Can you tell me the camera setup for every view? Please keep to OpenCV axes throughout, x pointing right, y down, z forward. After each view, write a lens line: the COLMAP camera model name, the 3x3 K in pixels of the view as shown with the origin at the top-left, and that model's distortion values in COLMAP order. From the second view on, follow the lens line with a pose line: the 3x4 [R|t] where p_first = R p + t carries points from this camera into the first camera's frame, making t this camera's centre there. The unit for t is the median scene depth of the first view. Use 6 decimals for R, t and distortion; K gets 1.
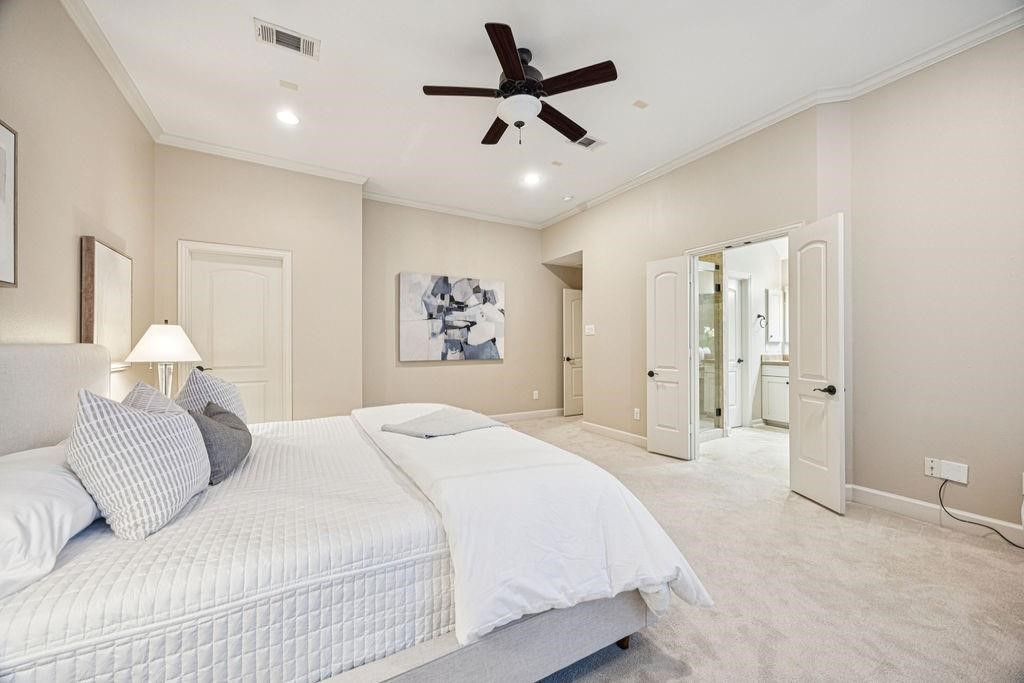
lens RADIAL K [[401.5, 0, 509.2], [0, 401.5, 342.2], [0, 0, 1]] dist [-0.002489, 0.000413]
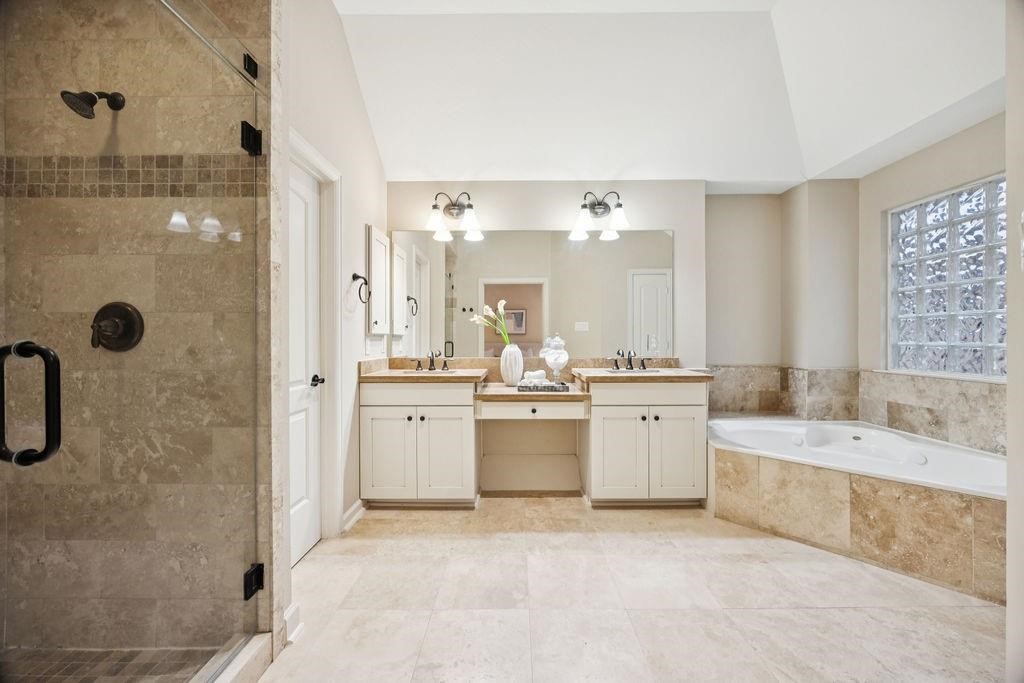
lens RADIAL K [[401.5, 0, 513.1], [0, 401.5, 338.3], [0, 0, 1]] dist [-0.002489, 0.000413]
pose [[0.527232, -0.001780, 0.849719, 0.610779], [-0.000983, 0.999996, 0.002705, 0.005552], [-0.849721, -0.002261, 0.527228, 1.124884]]
